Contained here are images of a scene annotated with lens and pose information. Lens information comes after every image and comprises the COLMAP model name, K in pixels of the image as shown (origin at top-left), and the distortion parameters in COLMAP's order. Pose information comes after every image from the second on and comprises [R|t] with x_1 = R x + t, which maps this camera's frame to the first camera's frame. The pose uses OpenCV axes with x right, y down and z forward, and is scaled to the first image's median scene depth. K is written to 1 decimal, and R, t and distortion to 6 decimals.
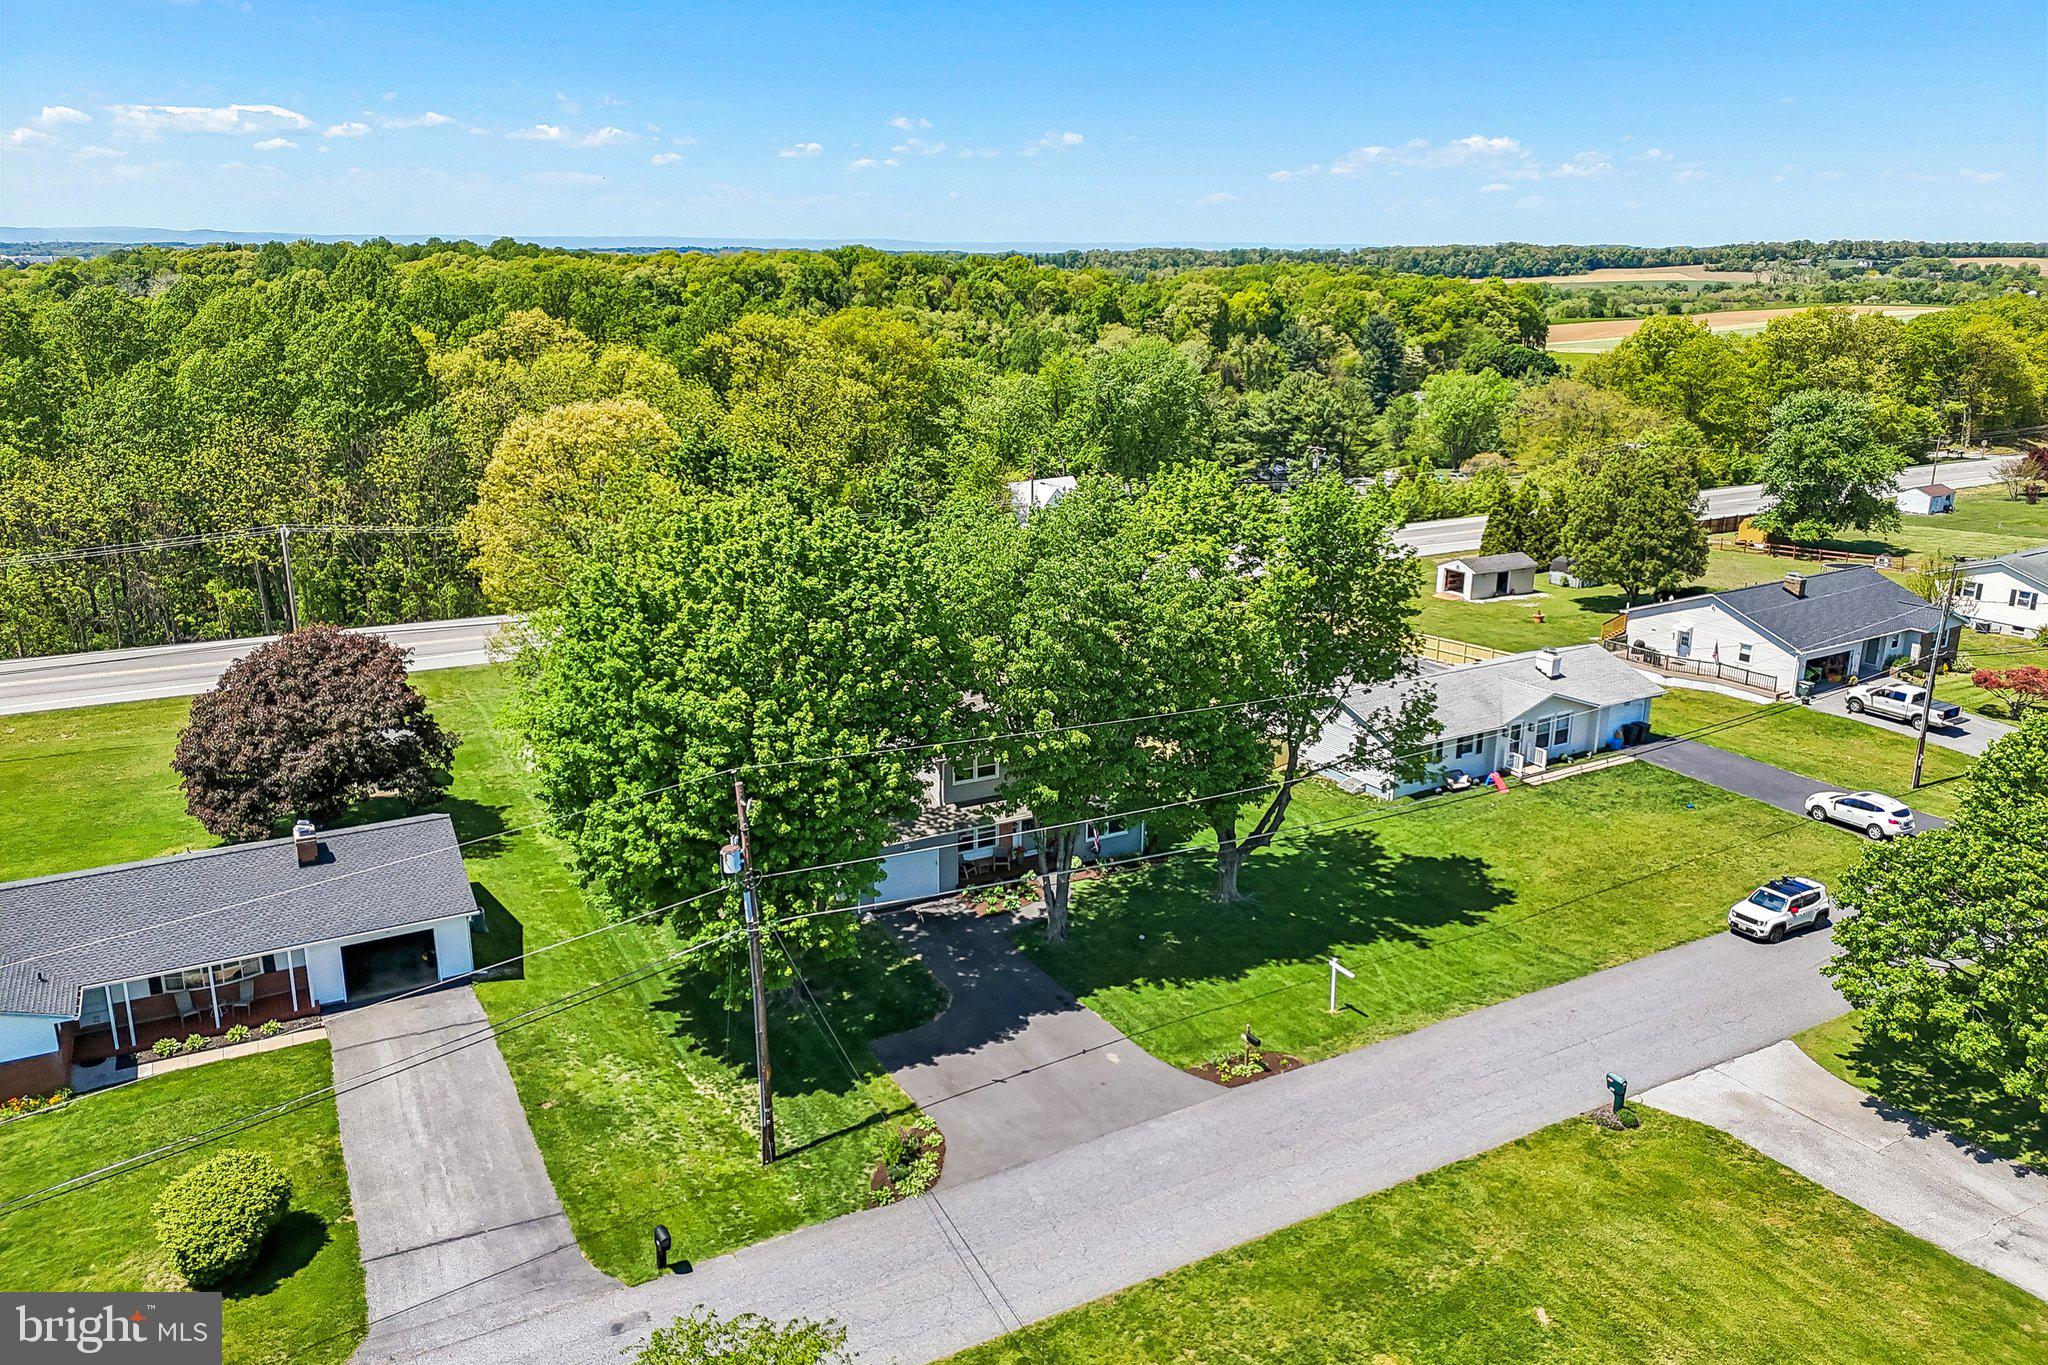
lens RADIAL K [[1489.2, 0, 1015.6], [0, 1489.2, 676.6], [0, 0, 1]] dist [0.082816, -0.085263]
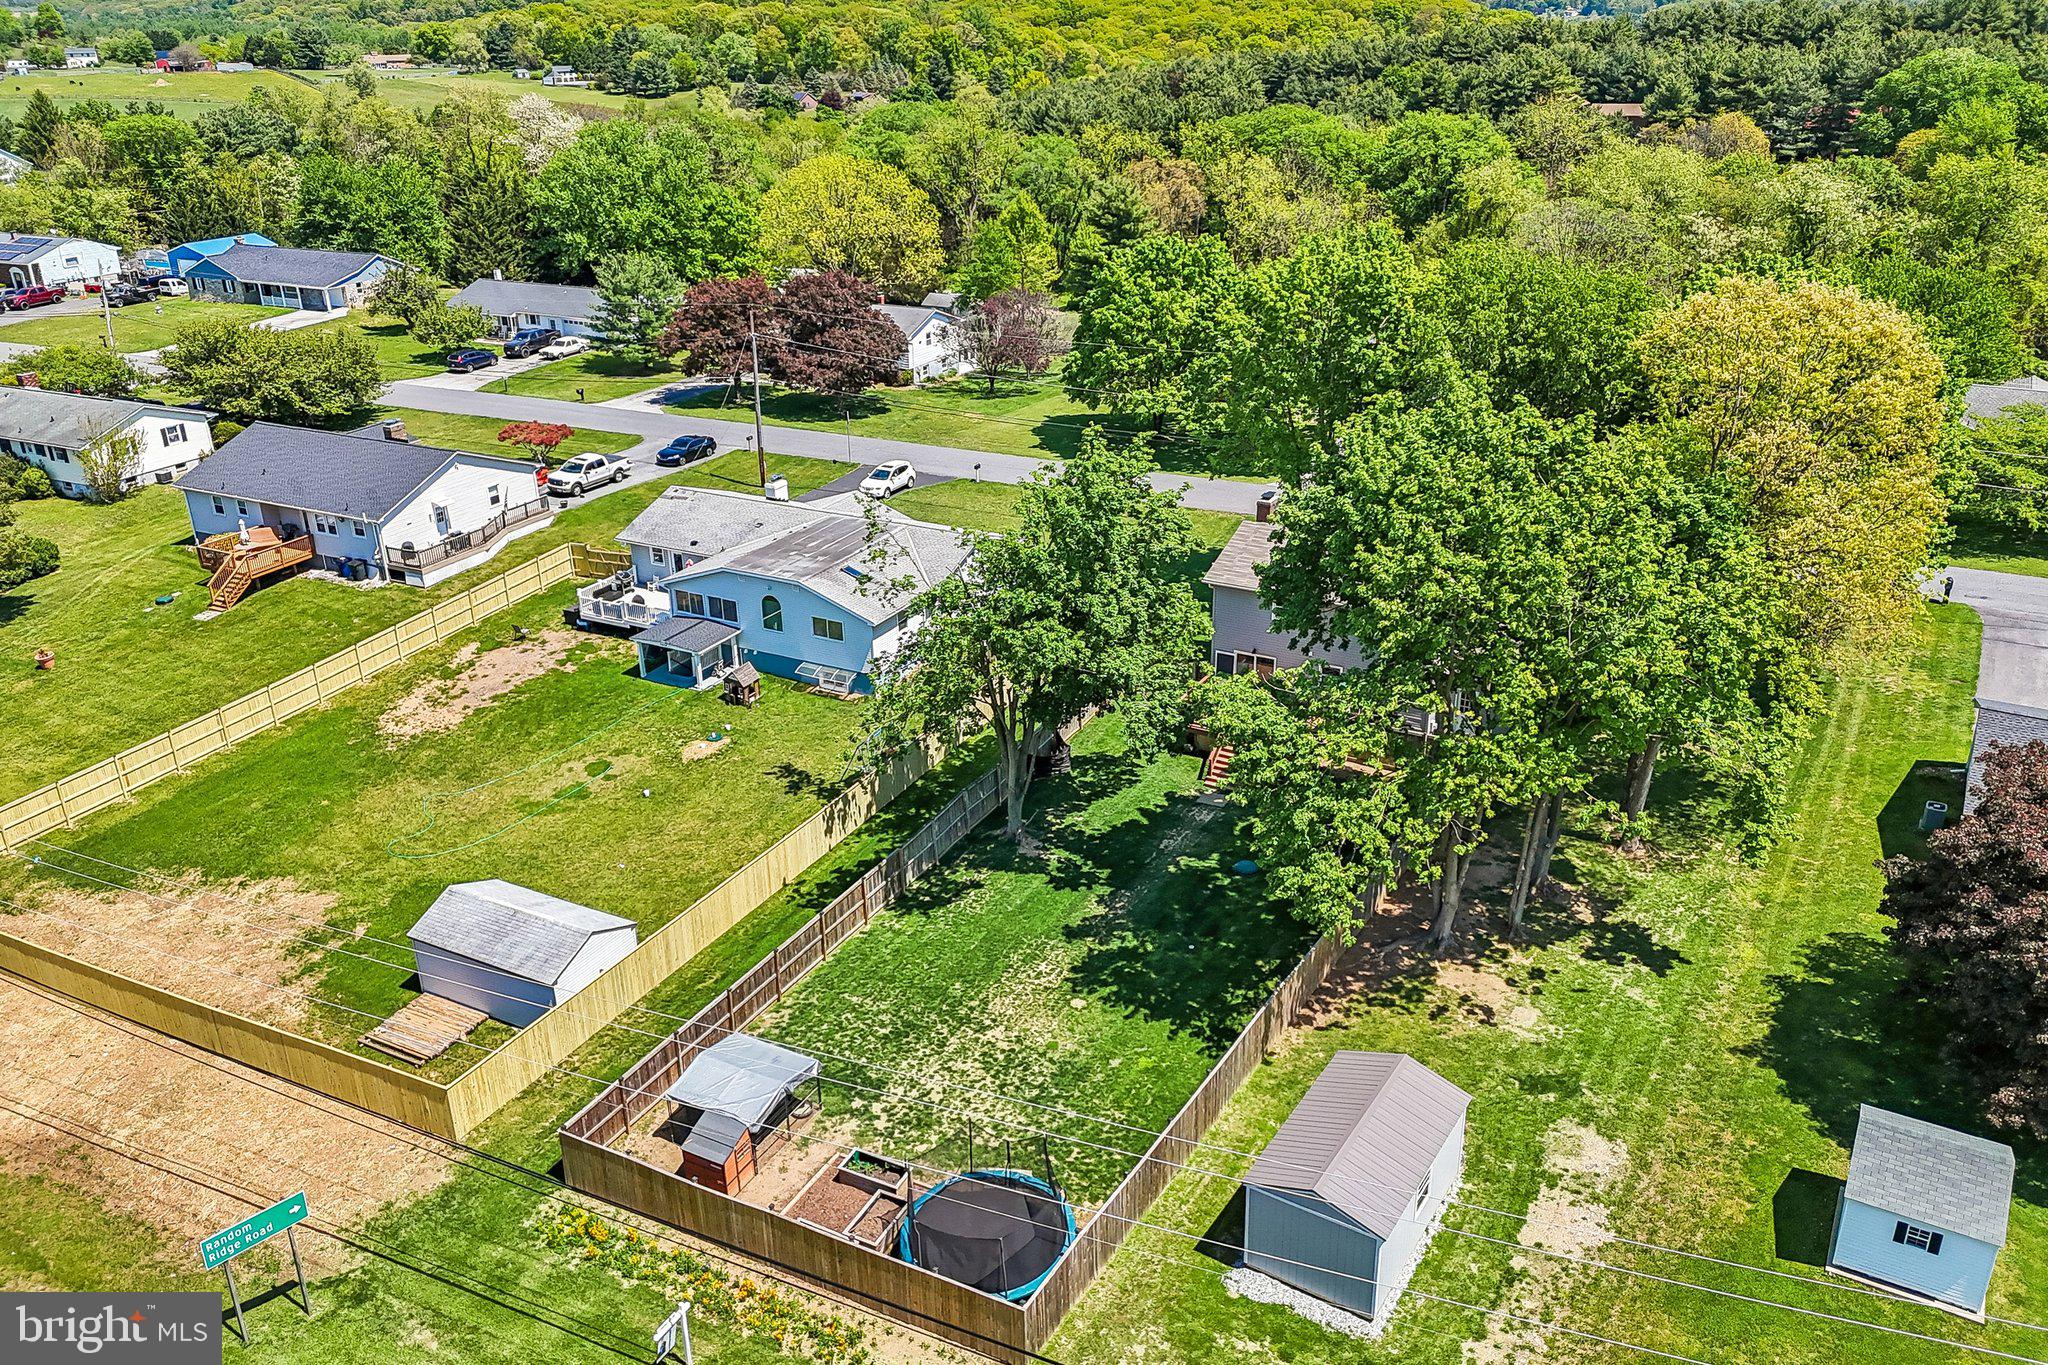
lens RADIAL K [[1564.7, 0, 1020.2], [0, 1564.7, 680.7], [0, 0, 1]] dist [0.096574, -0.105707]
pose [[-0.518876, -0.331874, 0.787799, -0.661671], [0.250289, 0.822201, 0.511216, -0.442887], [-0.817388, 0.462435, -0.343556, 1.433239]]
